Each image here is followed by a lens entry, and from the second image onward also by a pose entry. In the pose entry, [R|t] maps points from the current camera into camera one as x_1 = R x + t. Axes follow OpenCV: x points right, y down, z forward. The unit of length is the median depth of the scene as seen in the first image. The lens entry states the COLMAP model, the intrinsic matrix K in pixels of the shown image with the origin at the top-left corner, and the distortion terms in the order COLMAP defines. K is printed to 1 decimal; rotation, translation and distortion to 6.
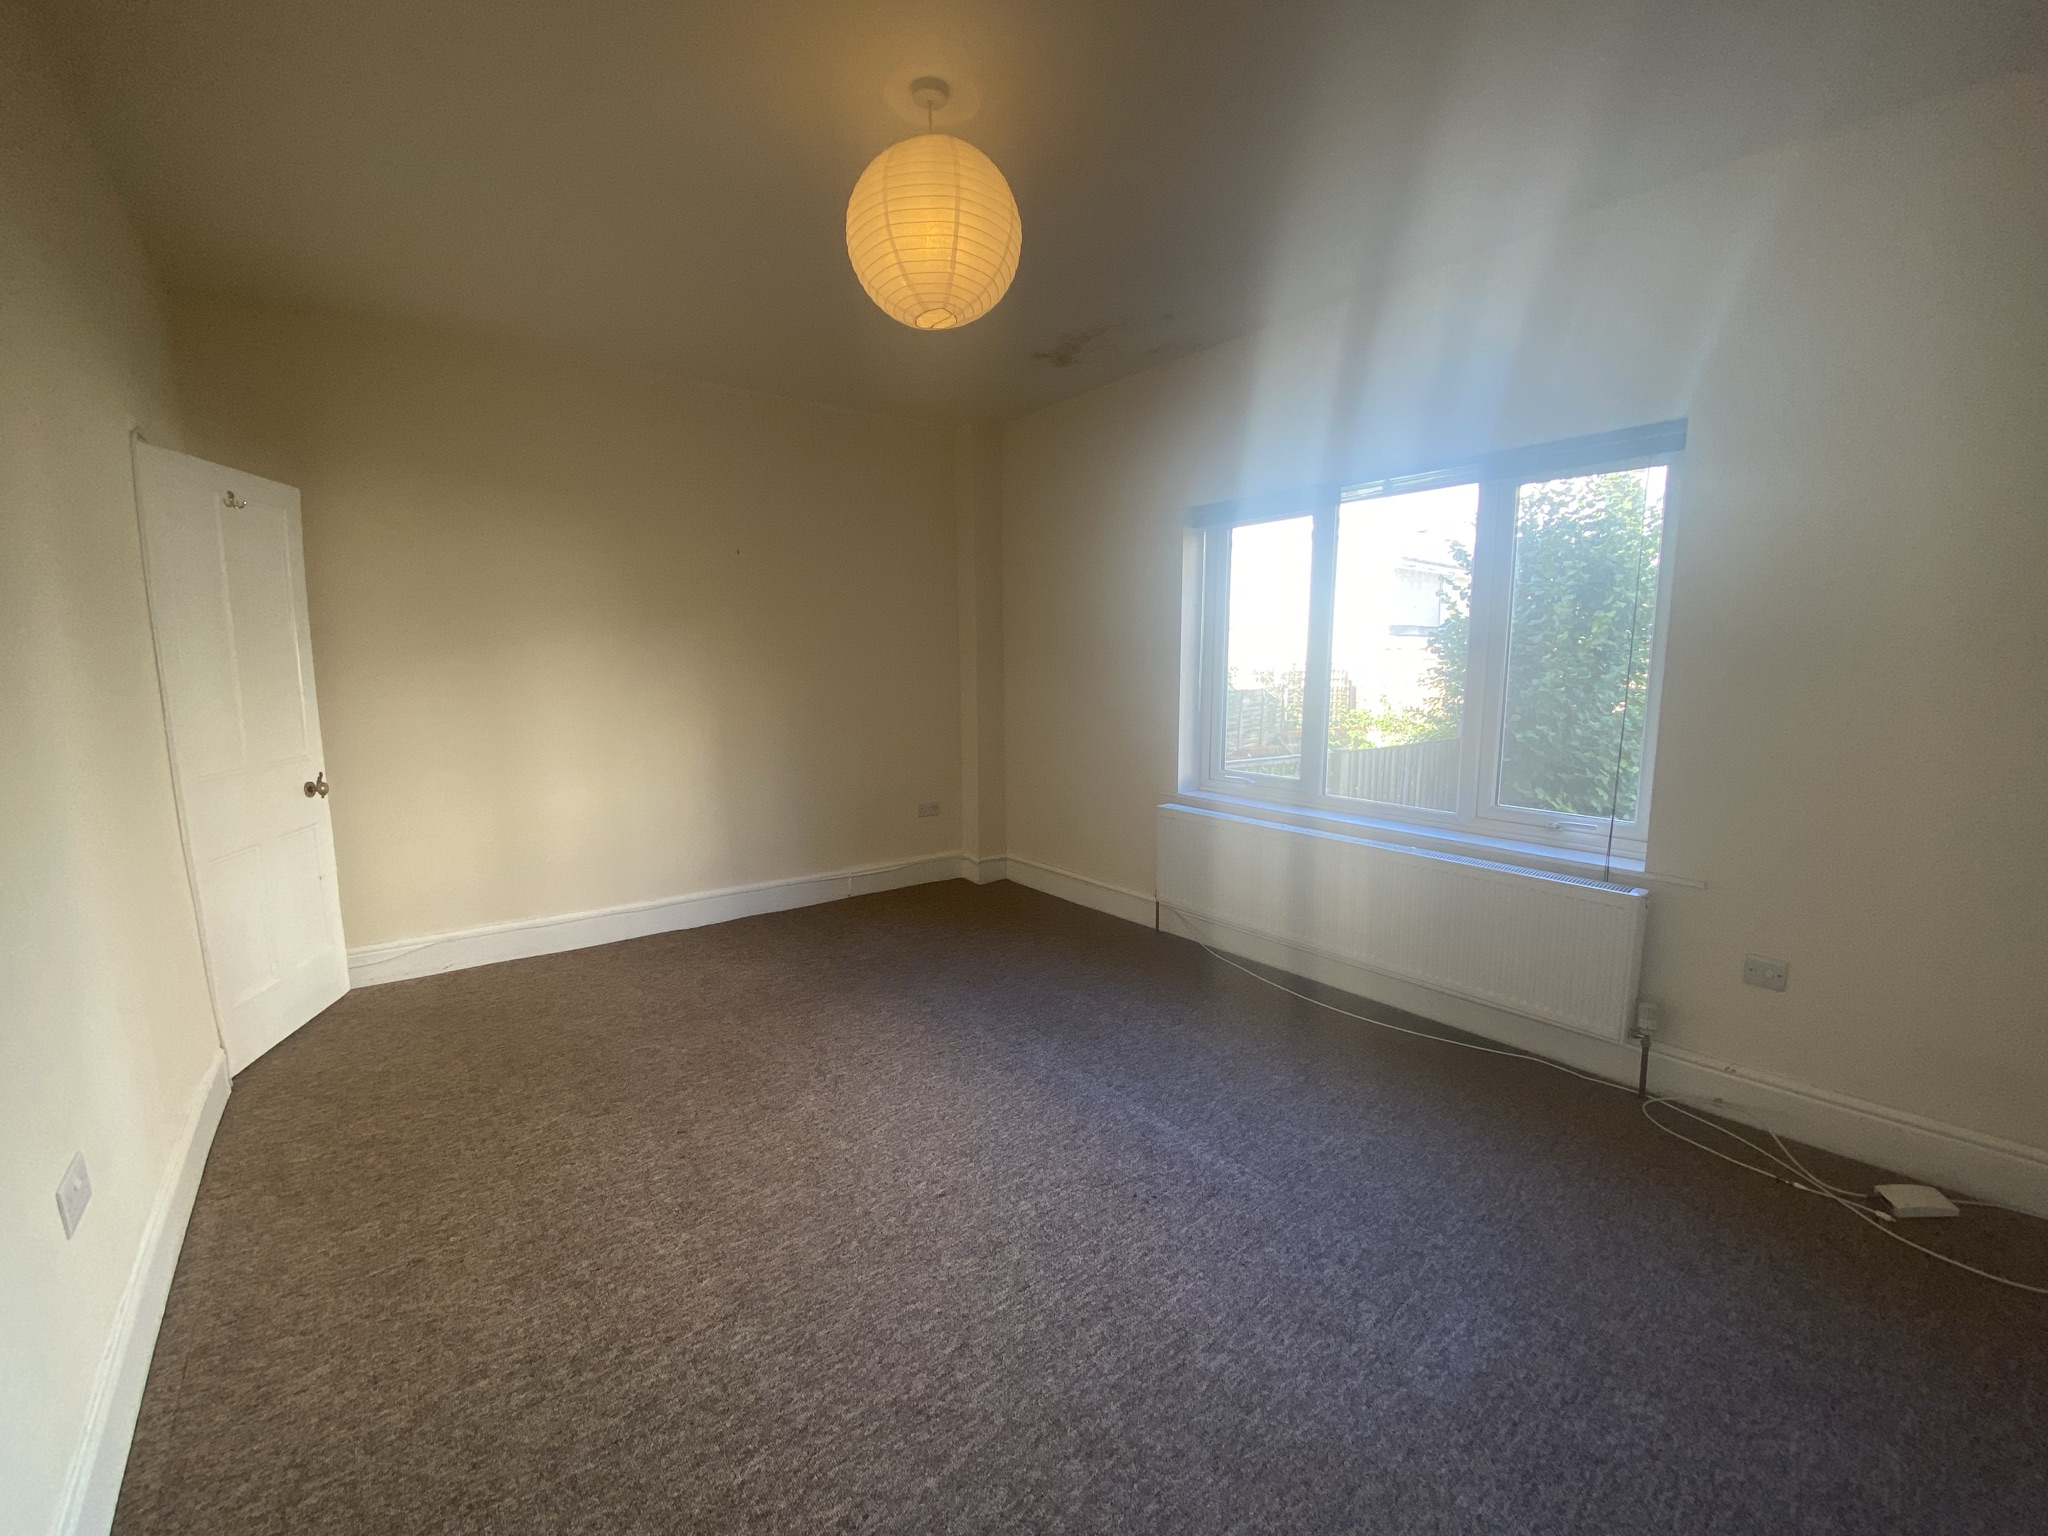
lens RADIAL K [[817.9, 0, 1009.1], [0, 817.9, 767.1], [0, 0, 1]] dist [0.006636, -0.014547]
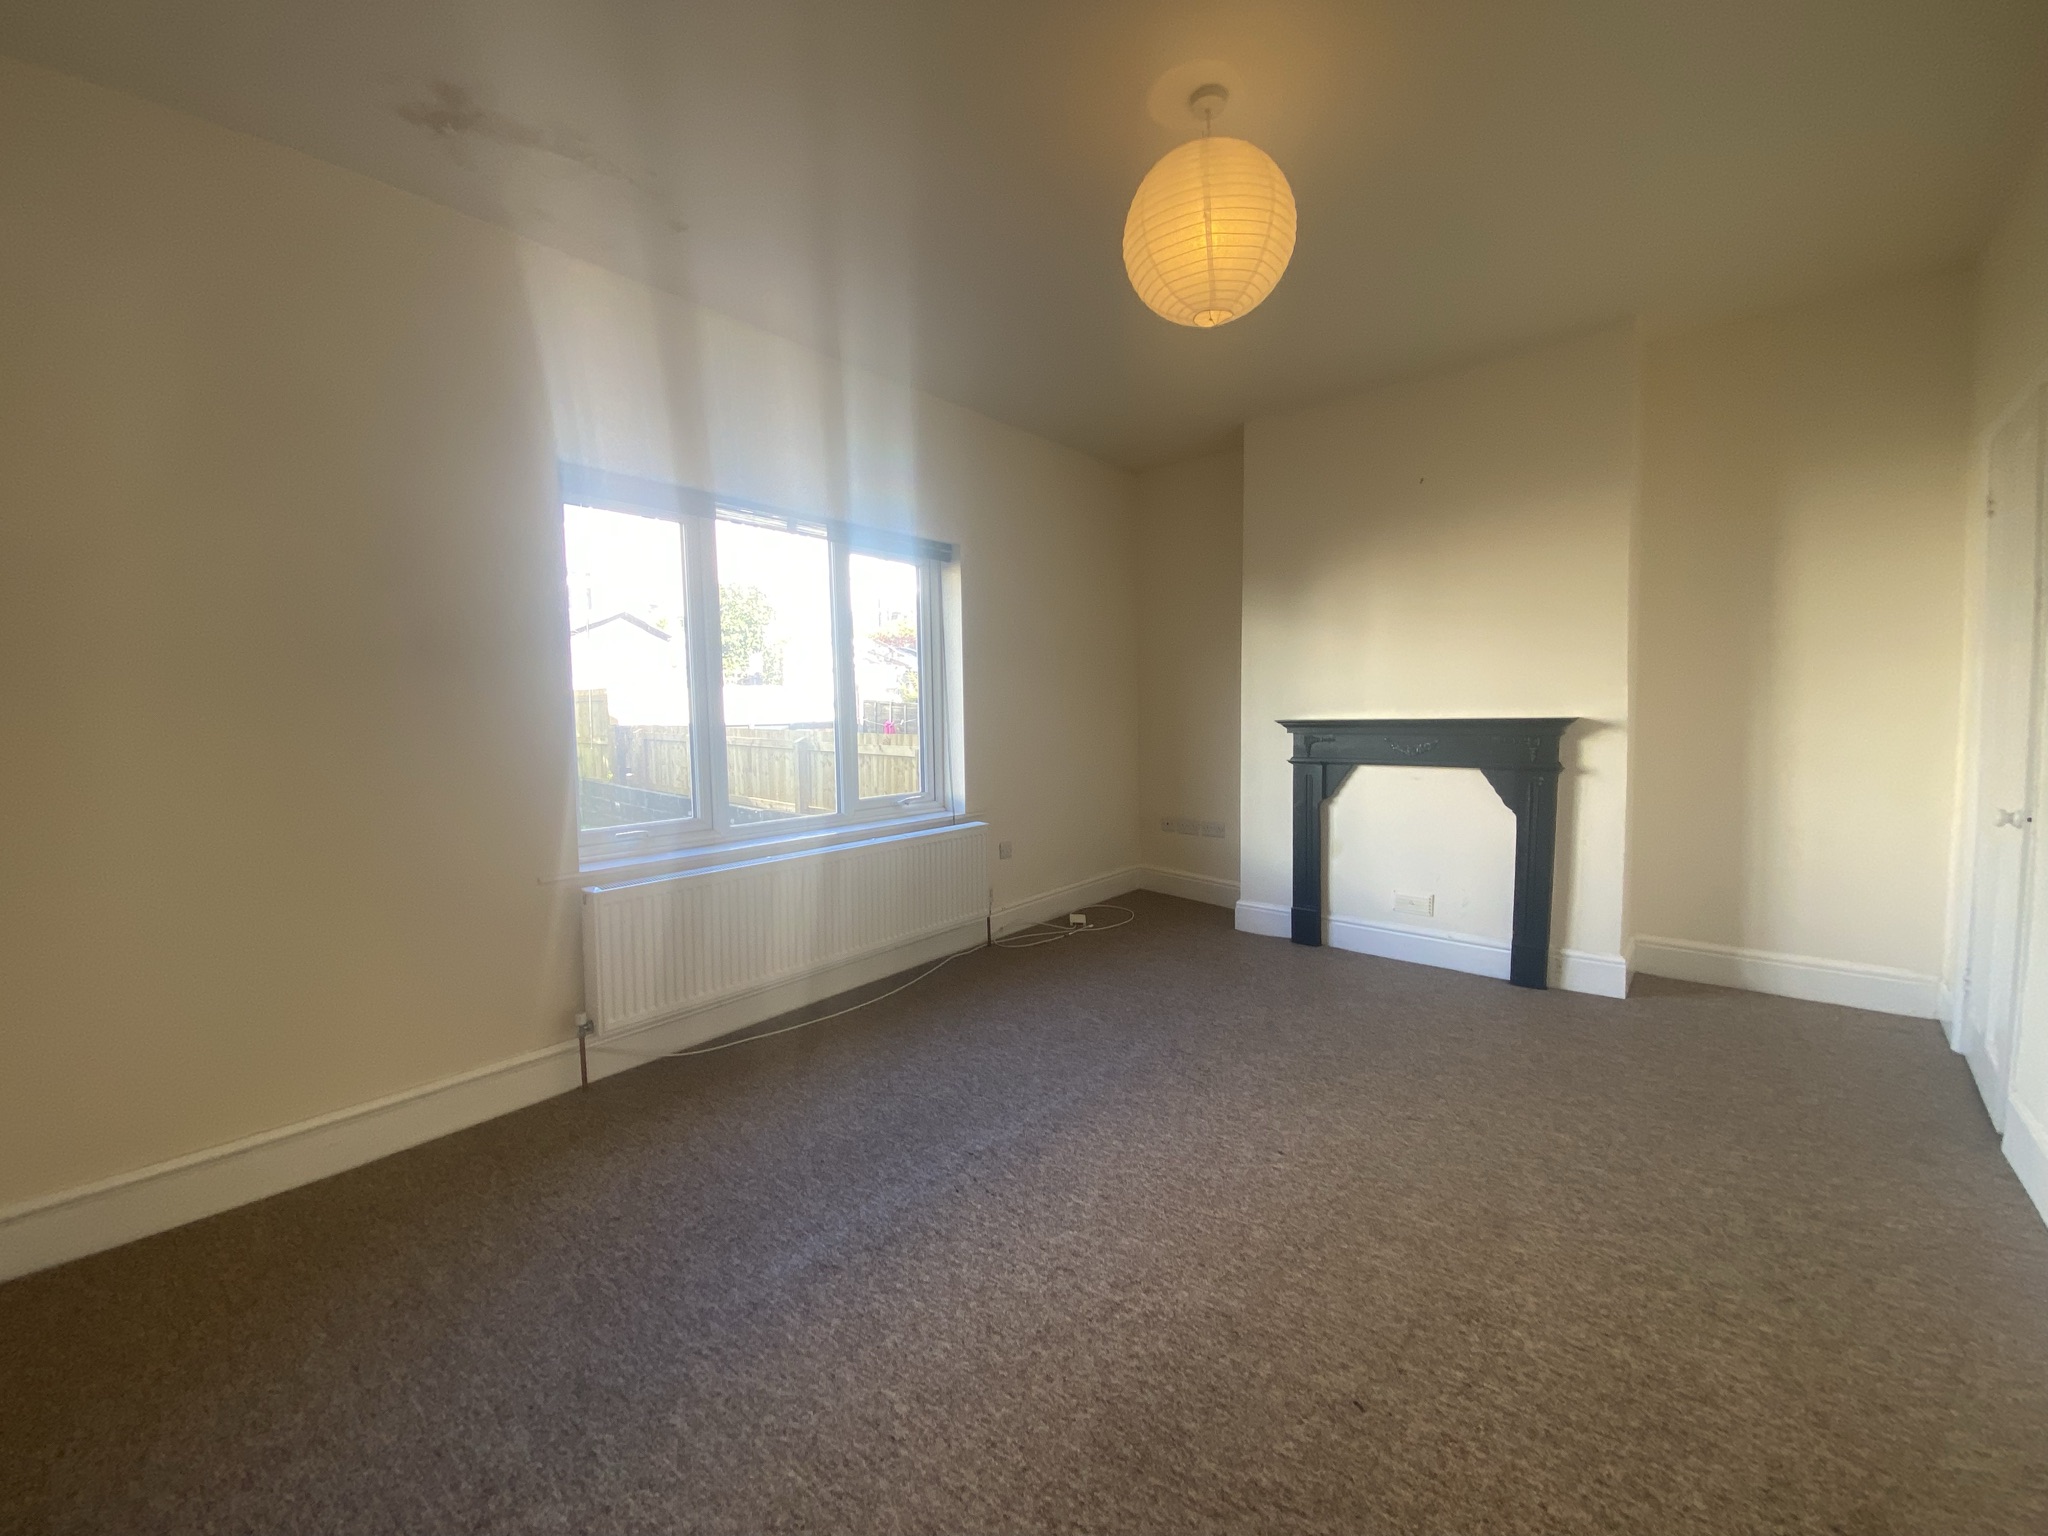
lens RADIAL K [[837.3, 0, 1019.5], [0, 837.3, 765.8], [0, 0, 1]] dist [0.013061, -0.016635]
pose [[-0.210965, -0.059766, 0.975665, -0.988791], [0.155717, 0.983328, 0.093905, -0.115707], [-0.965011, 0.171739, -0.198141, 1.384394]]
